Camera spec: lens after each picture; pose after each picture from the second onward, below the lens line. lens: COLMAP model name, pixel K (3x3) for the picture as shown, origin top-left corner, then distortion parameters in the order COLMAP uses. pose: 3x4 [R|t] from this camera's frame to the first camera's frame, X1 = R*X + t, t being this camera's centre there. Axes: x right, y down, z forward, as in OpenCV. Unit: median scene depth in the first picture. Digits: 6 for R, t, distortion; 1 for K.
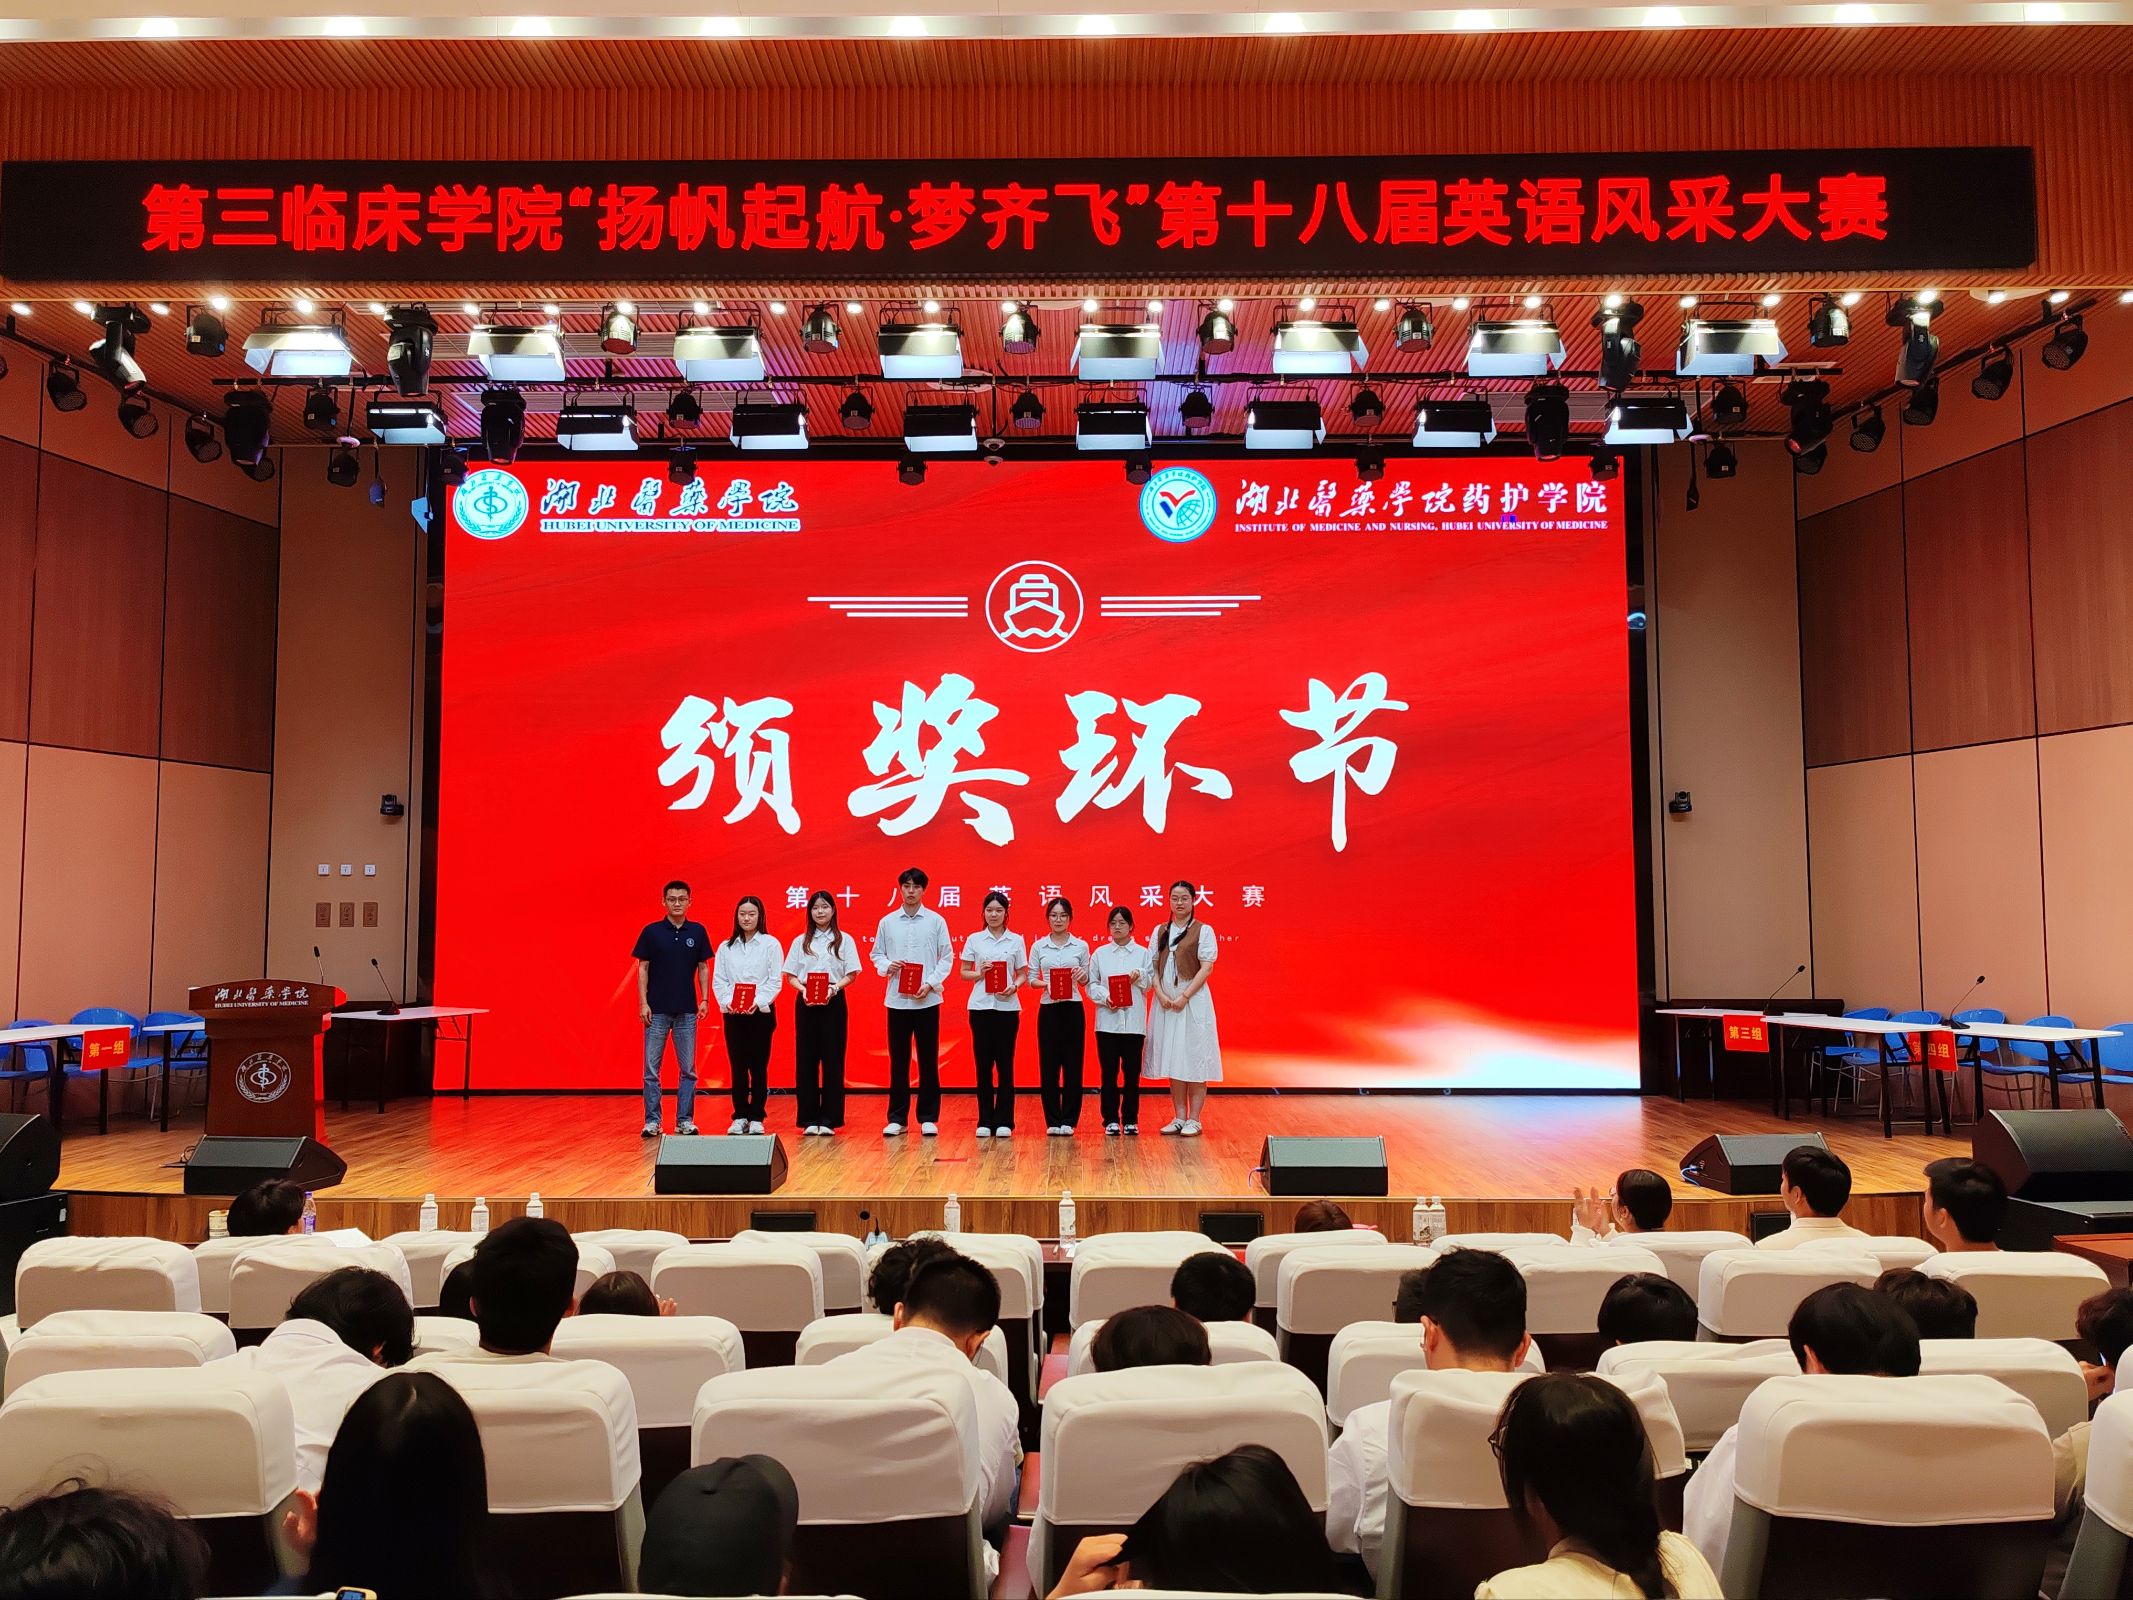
lens RADIAL K [[1645.7, 0, 1069.1], [0, 1645.7, 795.4], [0, 0, 1]] dist [0.030391, -0.002228]
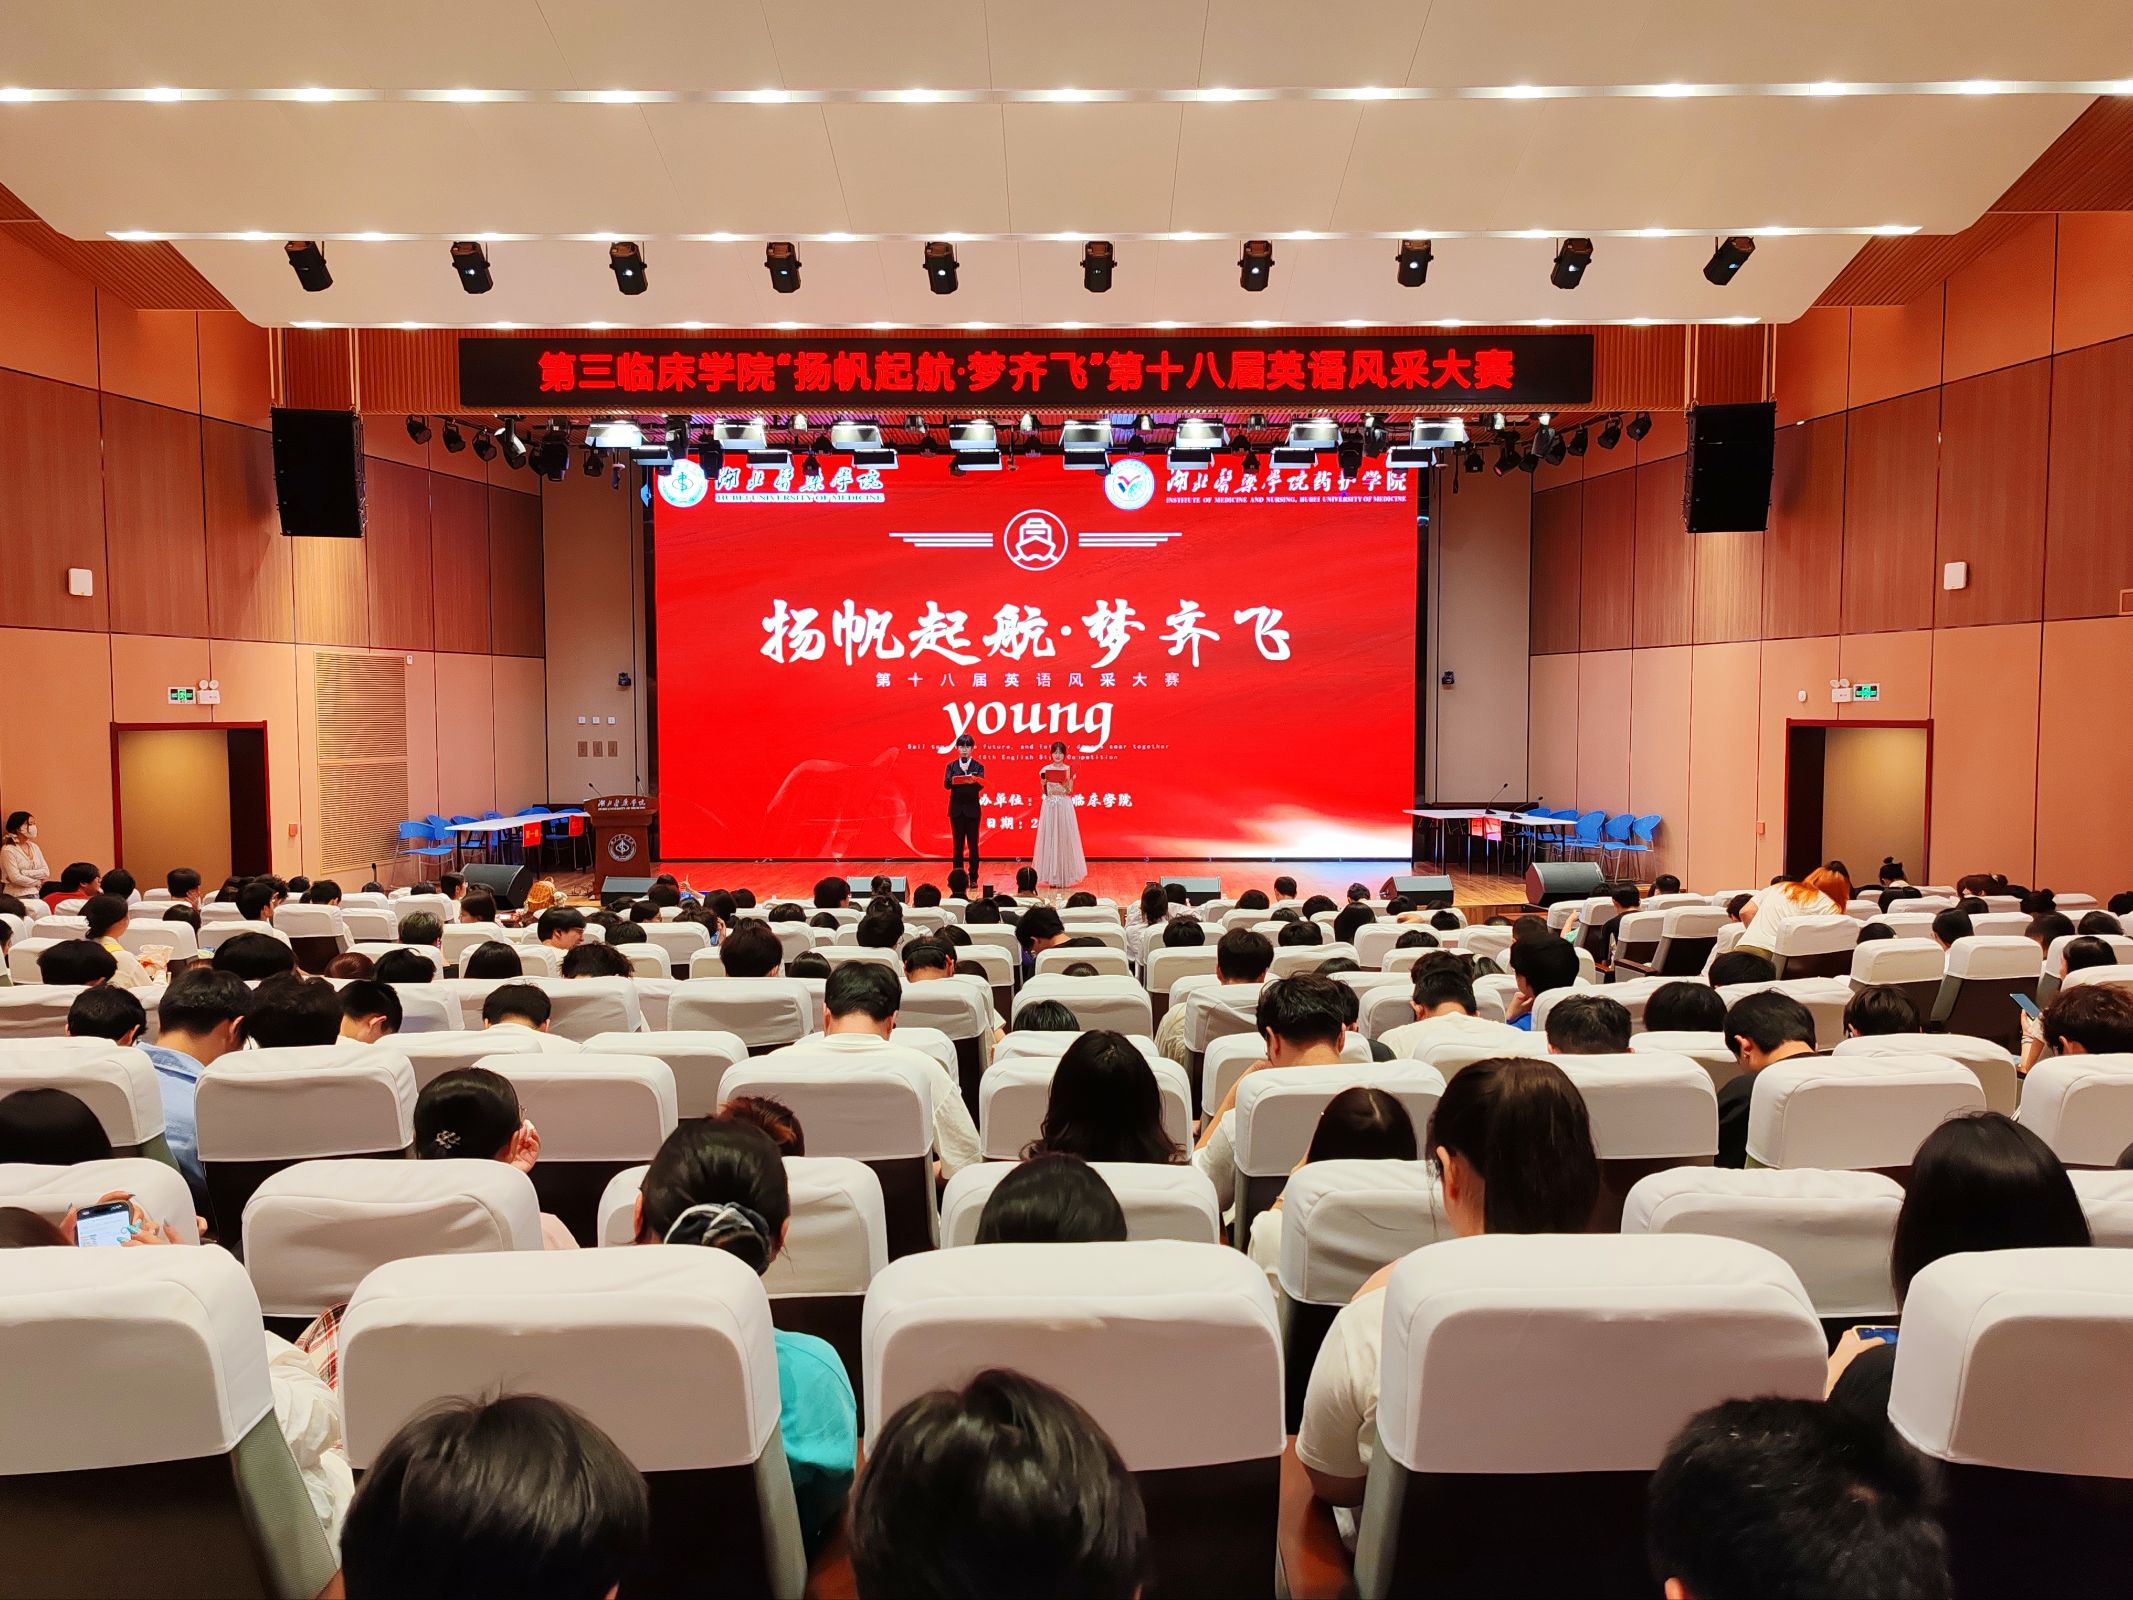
lens RADIAL K [[1645.7, 0, 1070.7], [0, 1645.7, 805.6], [0, 0, 1]] dist [0.030391, -0.002228]
pose [[0.999982, -0.000619, 0.006015, 0.002221], [-0.000182, 0.991196, 0.132400, -0.113040], [-0.006045, -0.132398, 0.991178, -0.771828]]
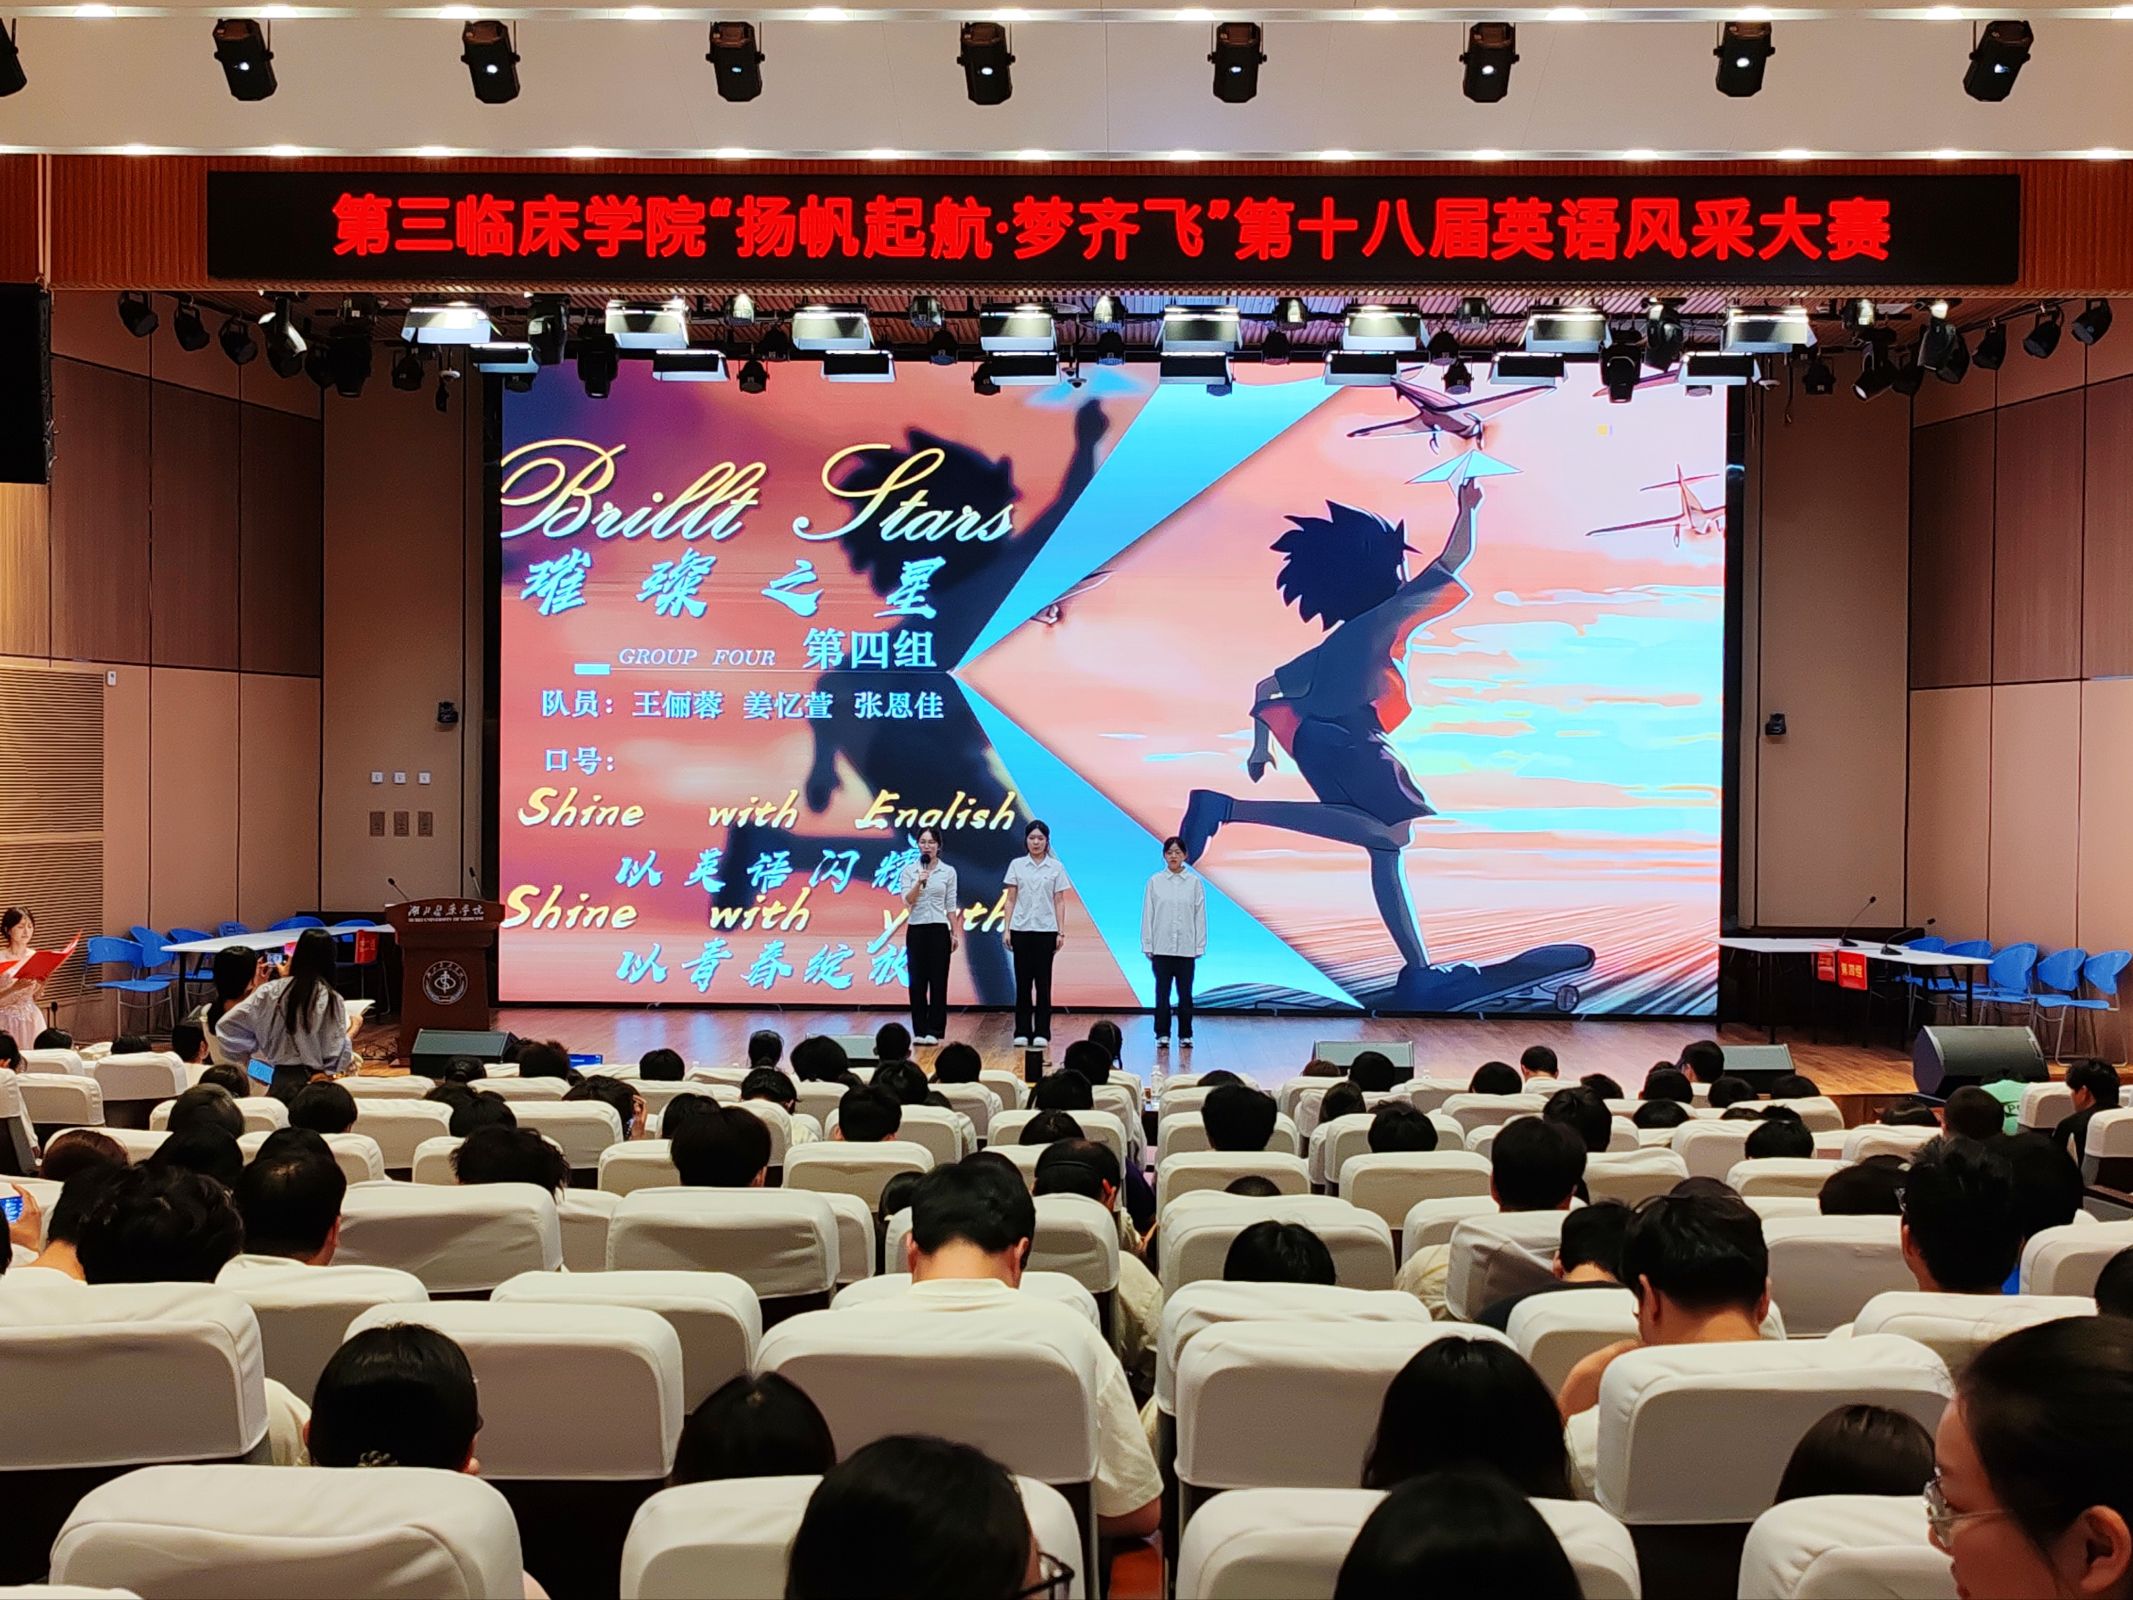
lens RADIAL K [[2659.0, 0, 1070.1], [0, 2659.0, 803.3], [0, 0, 1]] dist [0.038000, 0.000000]
pose [[0.999813, 0.010802, -0.016052, -0.024027], [-0.009372, 0.996195, 0.086642, -0.110675], [0.016927, -0.086475, 0.996110, -0.772074]]
